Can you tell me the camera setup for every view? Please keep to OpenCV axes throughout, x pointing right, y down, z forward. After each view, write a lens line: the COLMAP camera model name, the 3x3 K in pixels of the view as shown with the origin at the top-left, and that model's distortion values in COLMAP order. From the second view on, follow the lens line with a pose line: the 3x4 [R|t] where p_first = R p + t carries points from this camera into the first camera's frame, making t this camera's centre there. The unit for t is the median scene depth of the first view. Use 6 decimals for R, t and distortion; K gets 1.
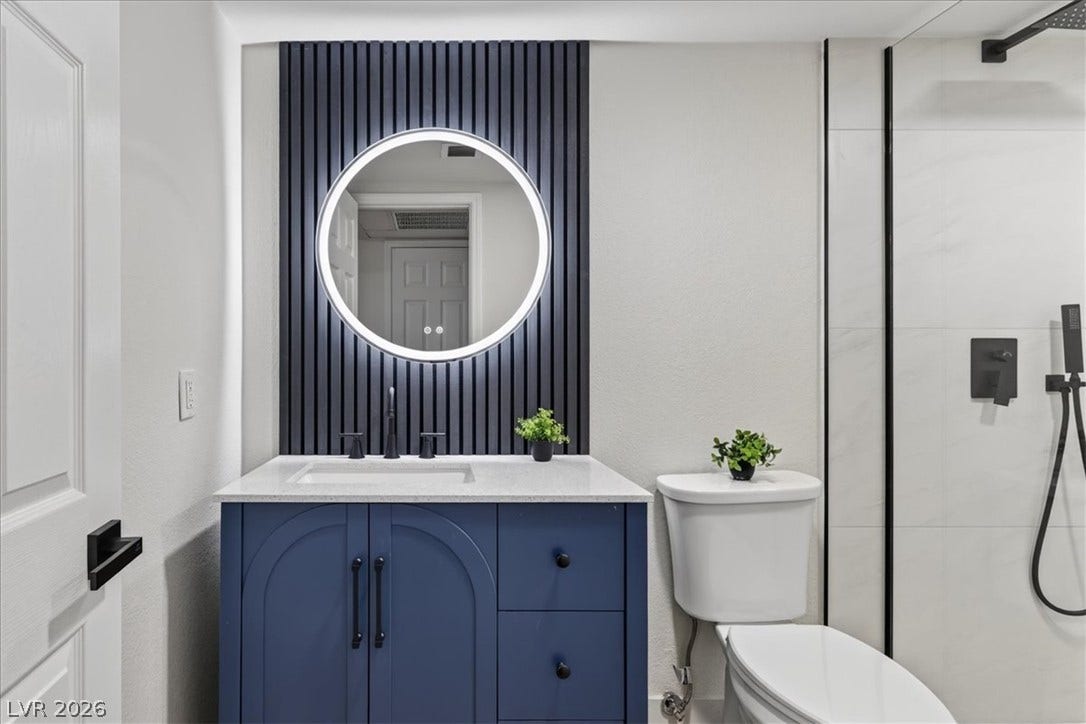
lens RADIAL K [[635.1, 0, 543.0], [0, 635.1, 362.0], [0, 0, 1]] dist [-0.005937, -0.000620]
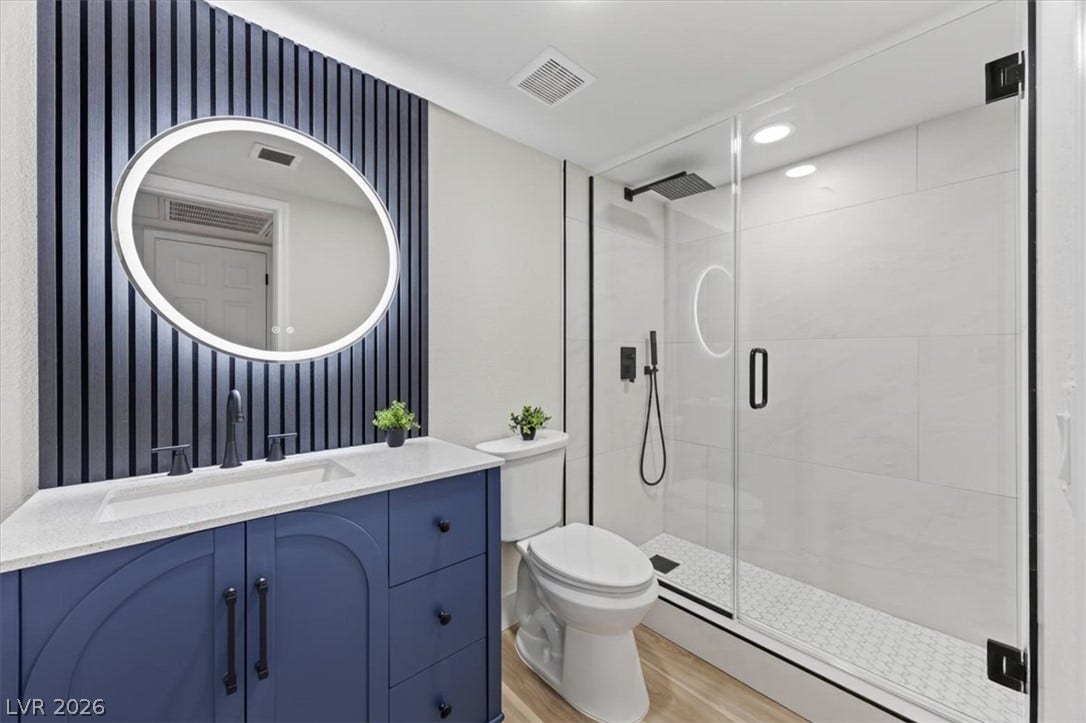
lens RADIAL K [[413.3, 0, 543.0], [0, 413.3, 361.5], [0, 0, 1]] dist [-0.000825, -0.000131]
pose [[0.745611, -0.007593, 0.666338, -0.299982], [0.006488, 0.999970, 0.004135, -0.001143], [-0.666350, 0.001240, 0.745638, 0.251762]]
